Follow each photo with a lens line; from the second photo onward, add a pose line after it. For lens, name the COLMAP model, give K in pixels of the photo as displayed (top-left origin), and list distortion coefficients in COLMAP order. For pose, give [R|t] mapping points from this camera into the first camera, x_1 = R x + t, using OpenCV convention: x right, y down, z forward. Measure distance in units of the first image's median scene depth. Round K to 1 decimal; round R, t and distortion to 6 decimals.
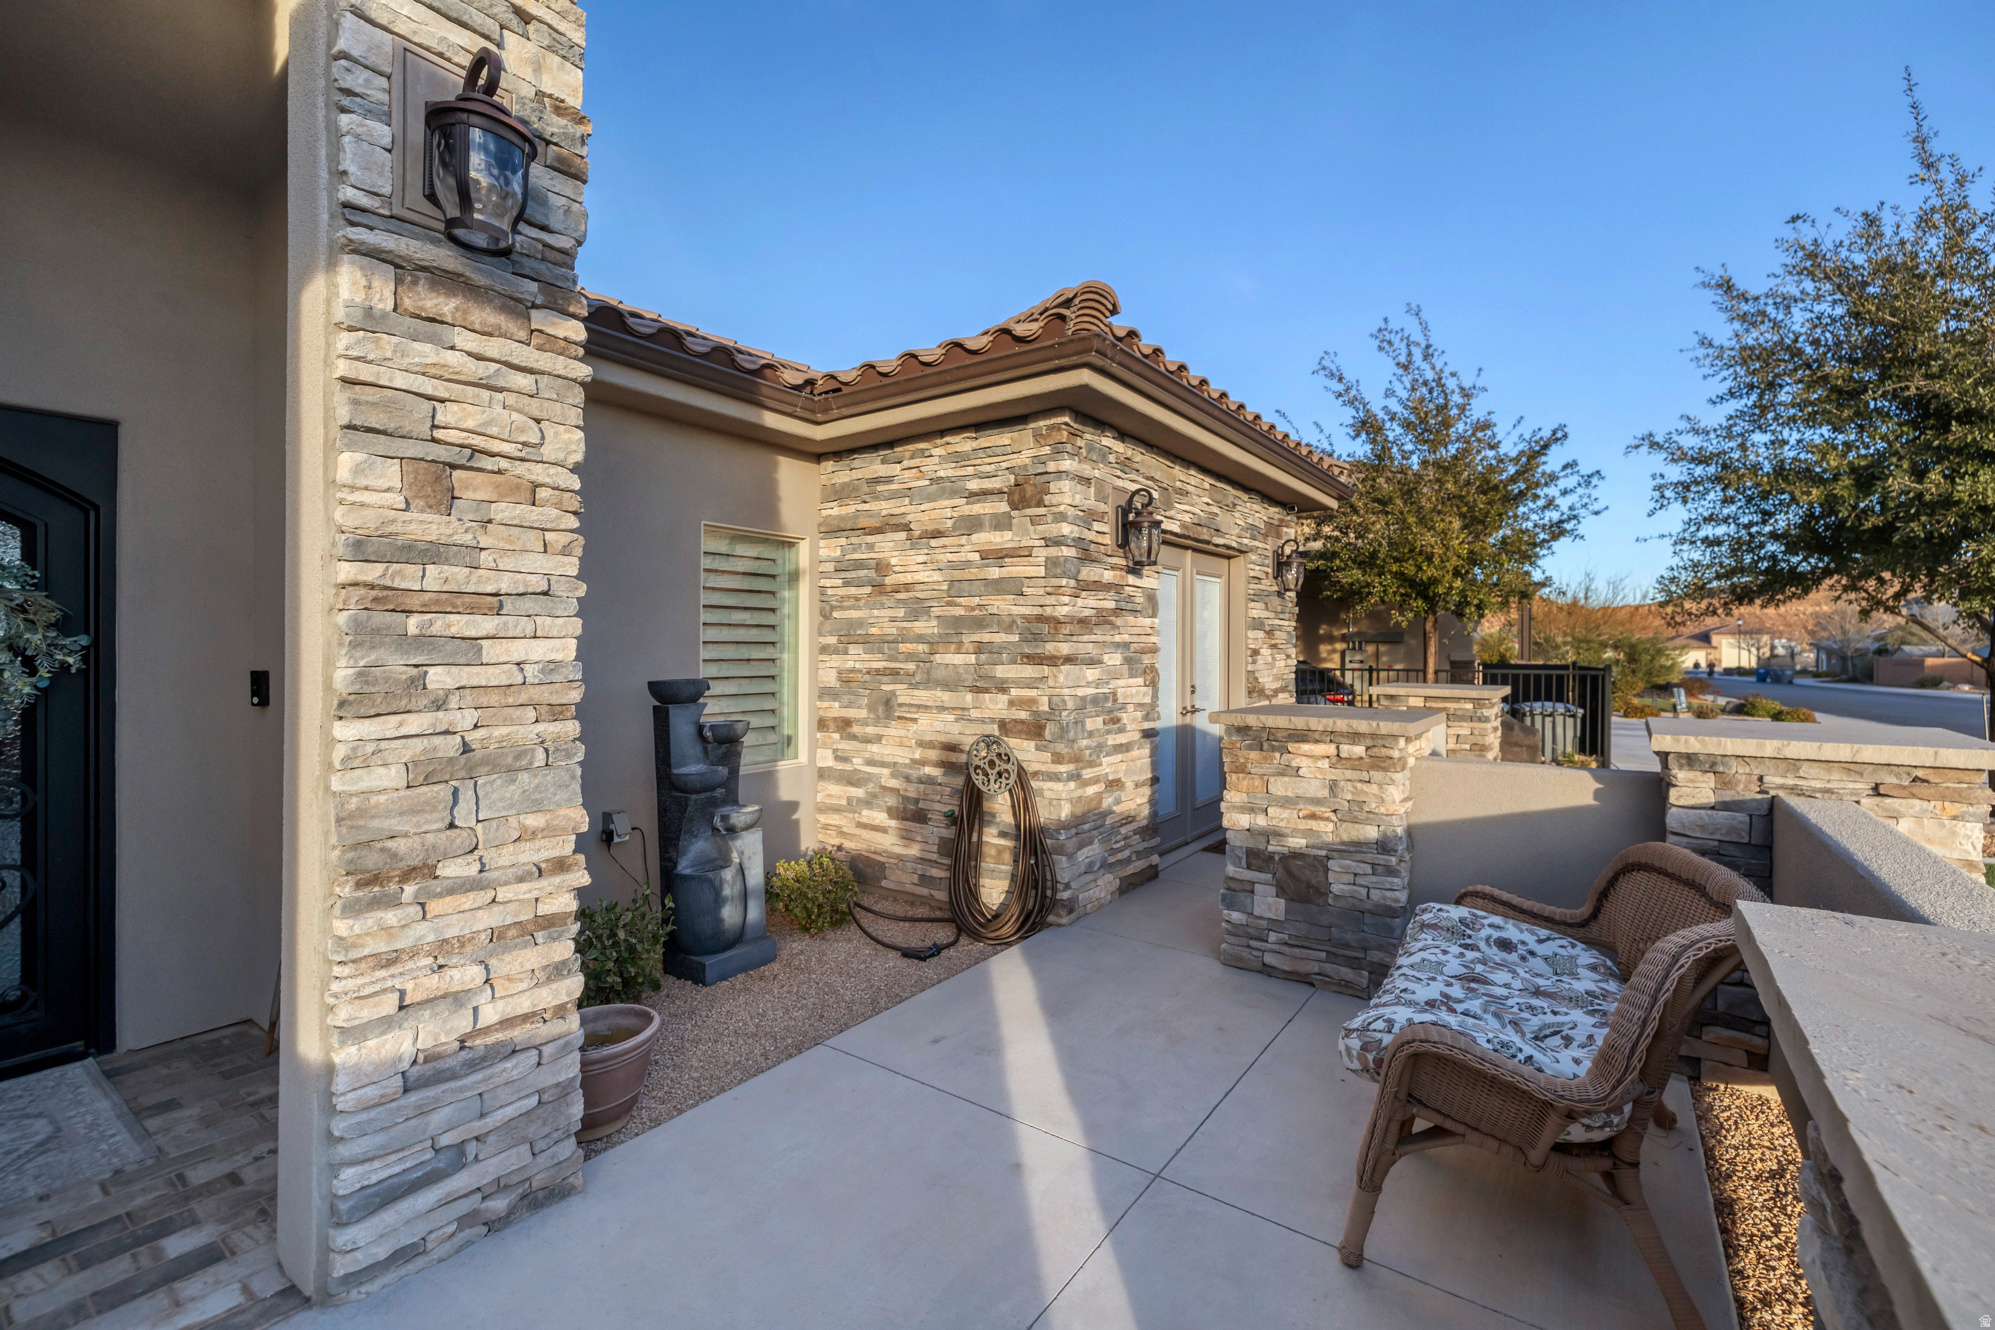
lens RADIAL K [[847.6, 0, 1004.1], [0, 847.6, 650.6], [0, 0, 1]] dist [0.000985, -0.000072]
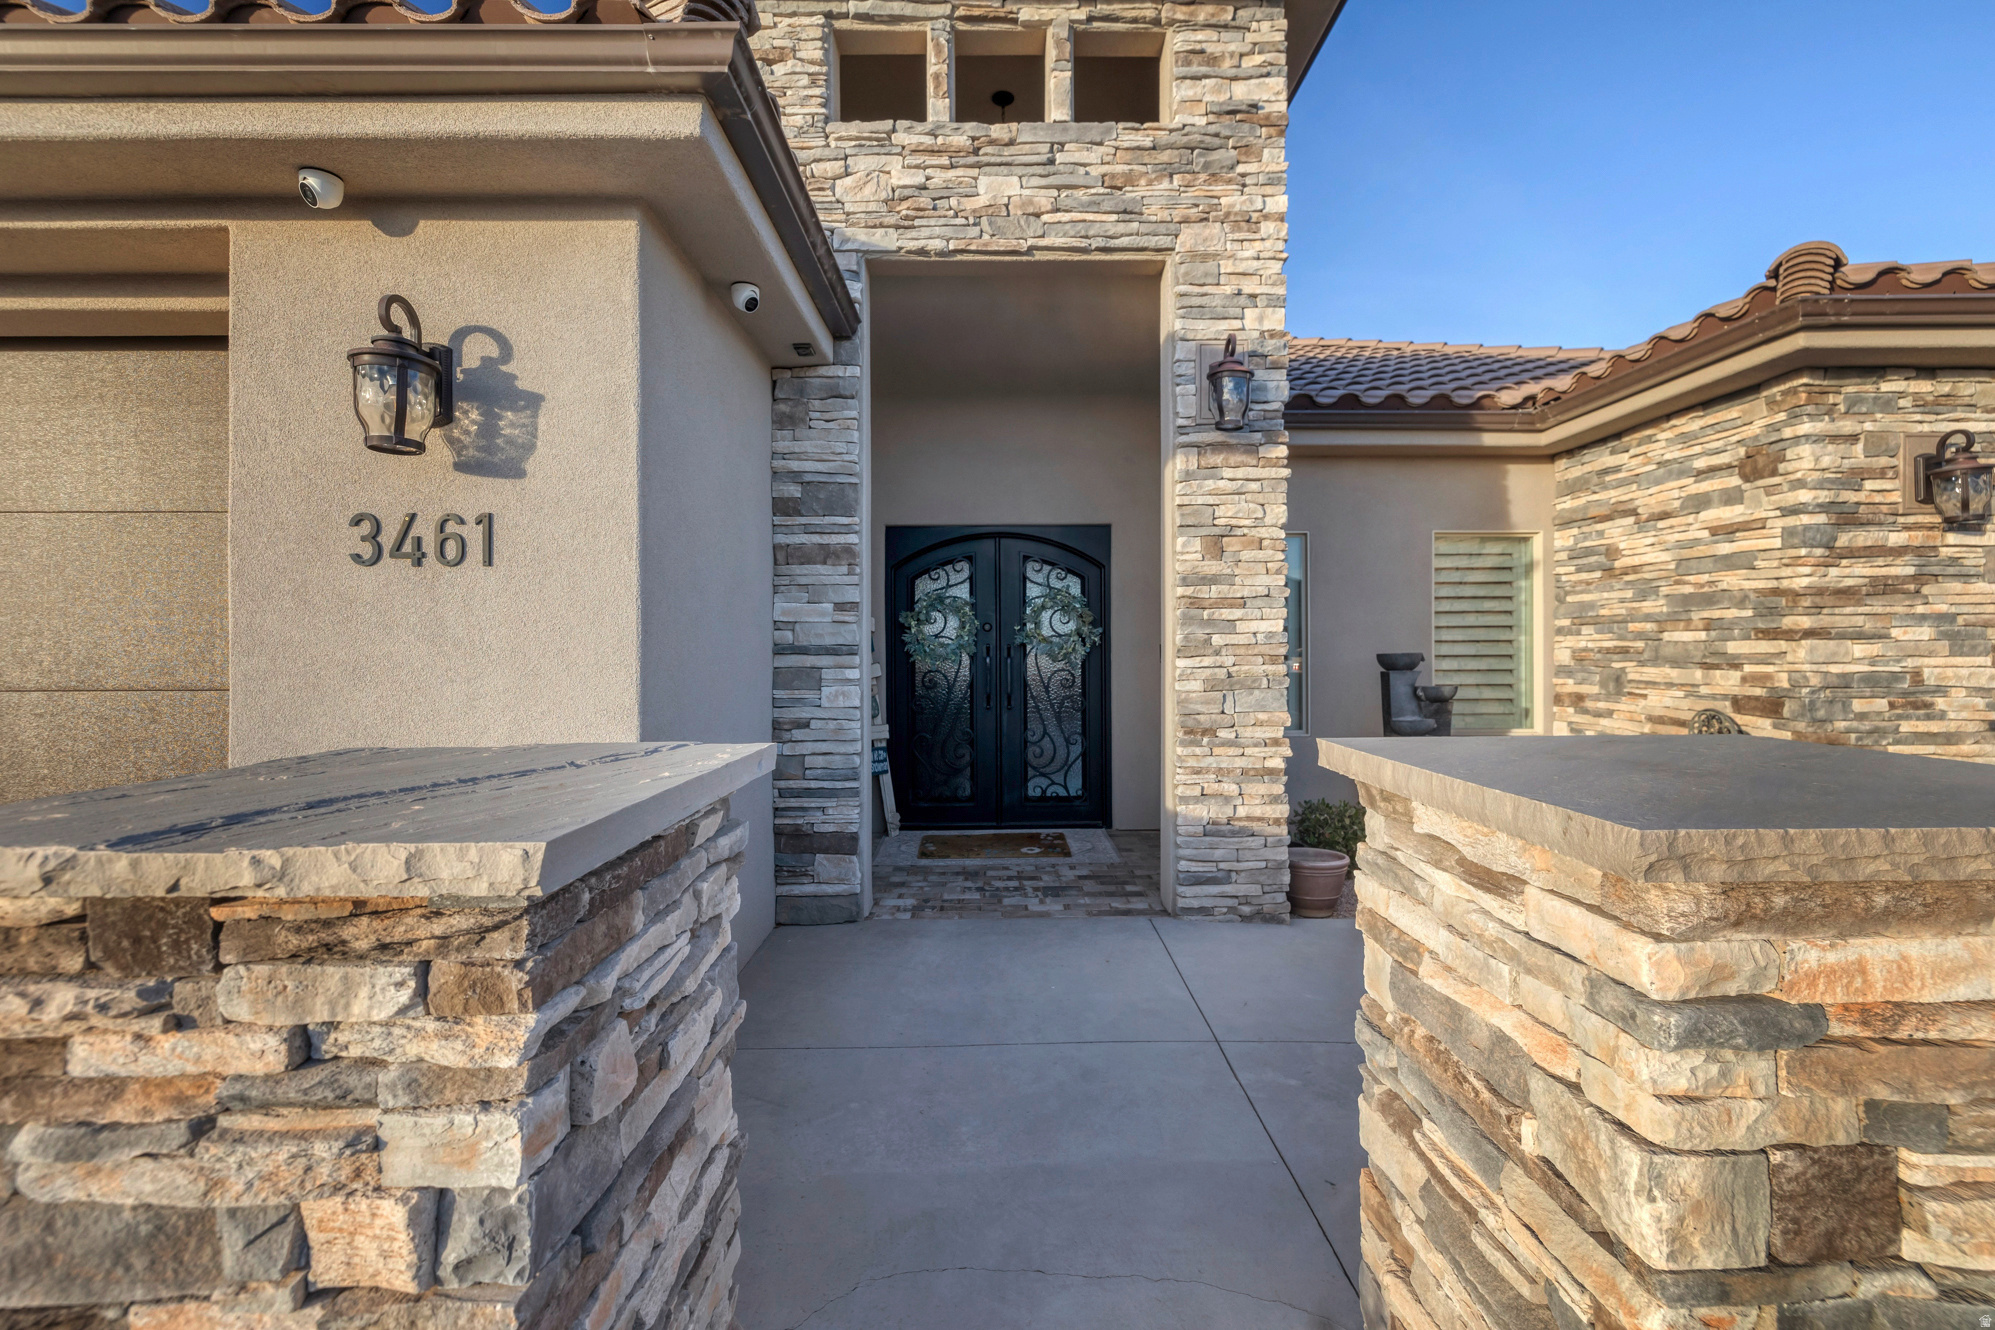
lens RADIAL K [[847.6, 0, 1001.1], [0, 847.6, 645.3], [0, 0, 1]] dist [0.000985, -0.000072]
pose [[0.586579, -0.008691, -0.809845, 0.311842], [0.005103, 0.999962, -0.007035, 0.025683], [0.809876, -0.000006, 0.586601, -0.285149]]
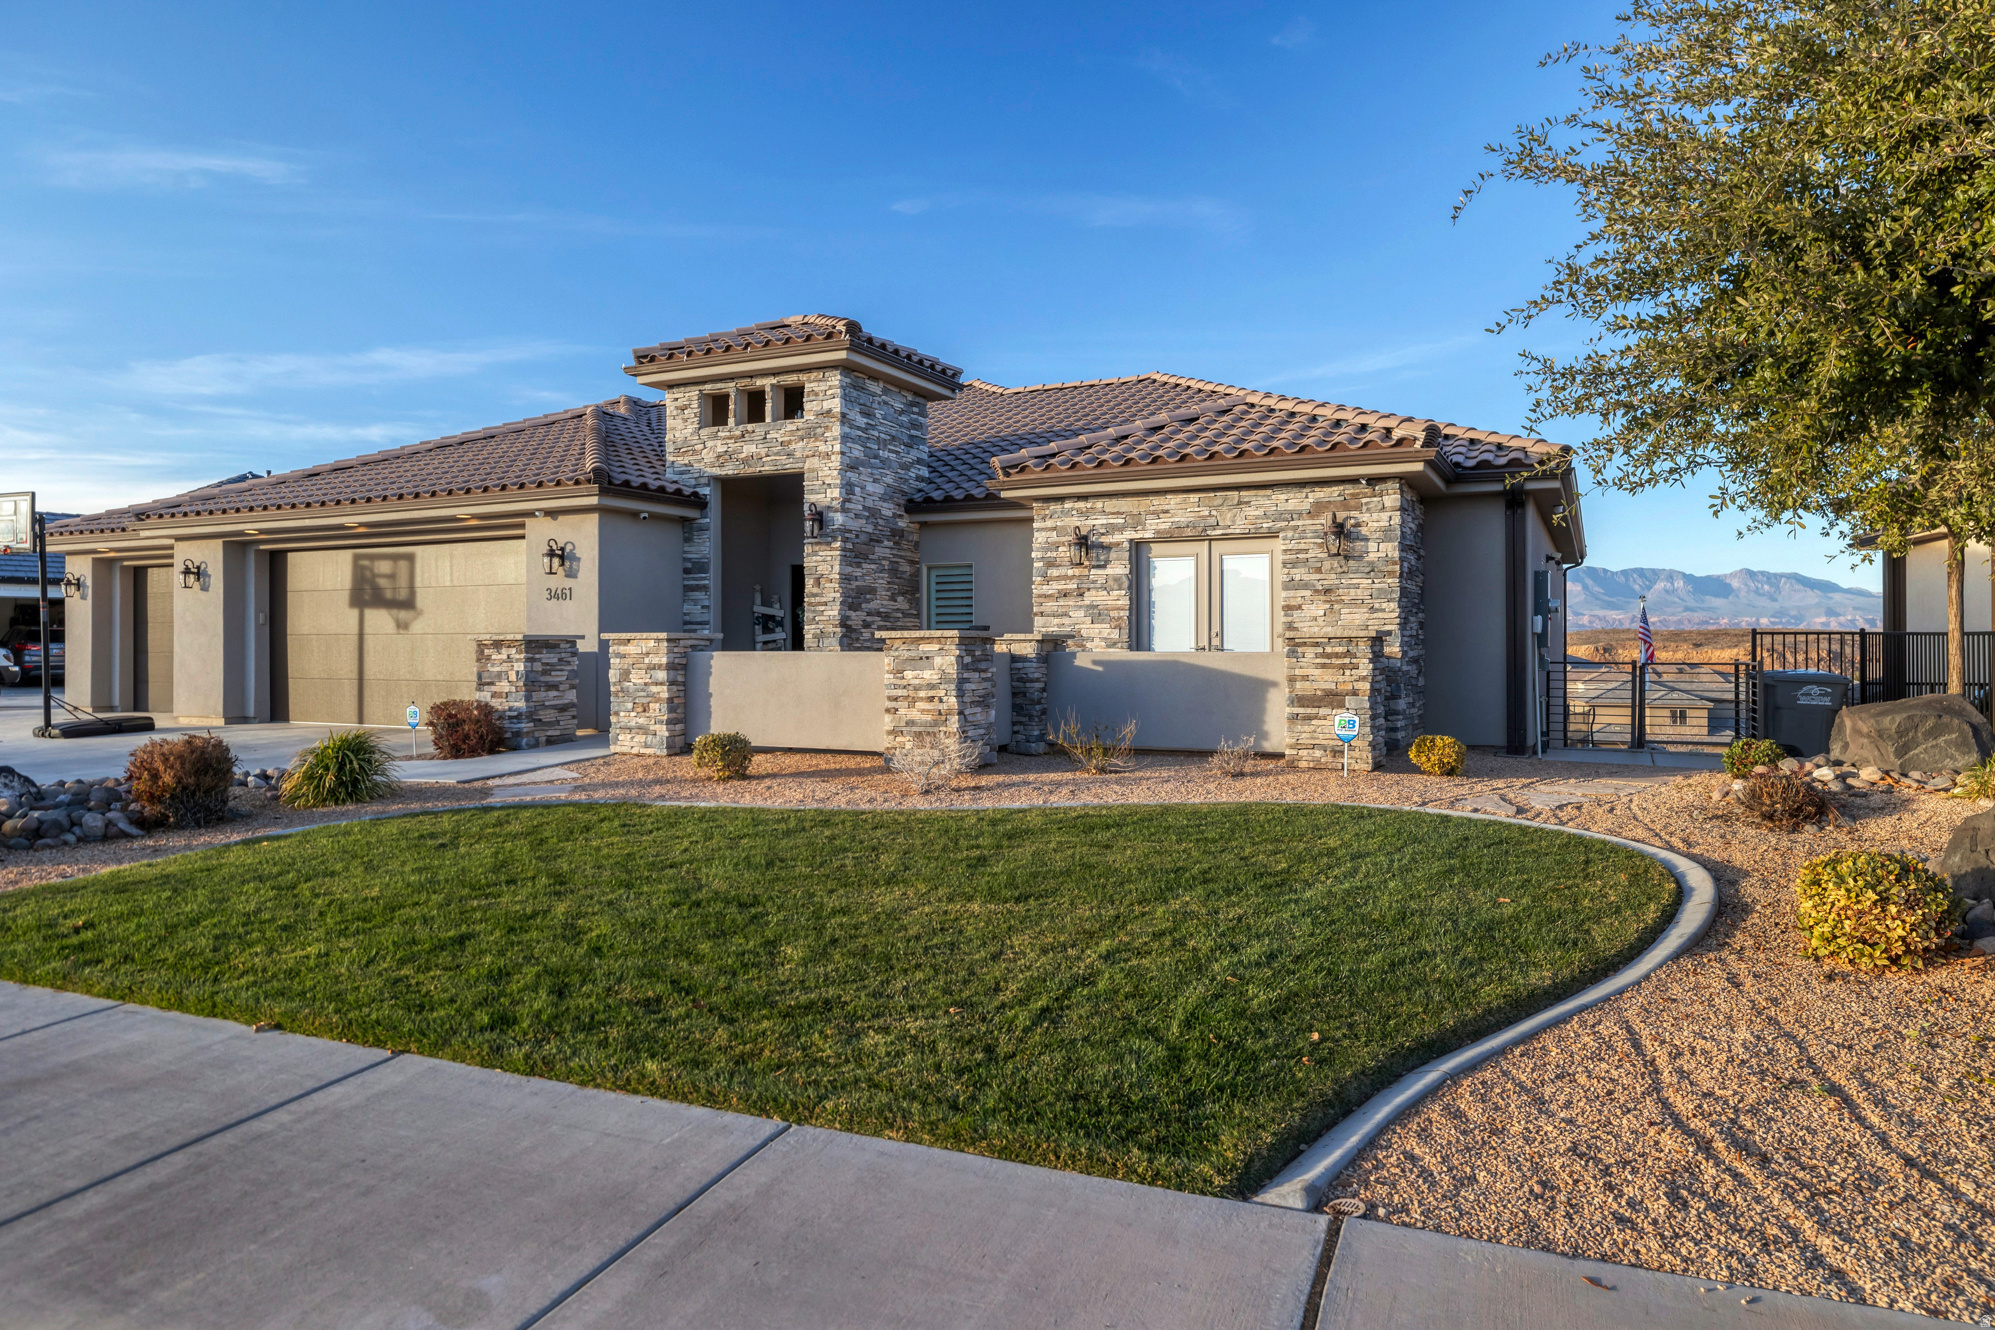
lens RADIAL K [[1227.0, 0, 1002.5], [0, 1227.0, 653.7], [0, 0, 1]] dist [-0.002133, 0.002215]
pose [[0.153322, 0.000770, -0.988176, 3.193111], [-0.001911, 0.999998, 0.000483, 0.111192], [0.988174, 0.001814, 0.153323, 0.433120]]
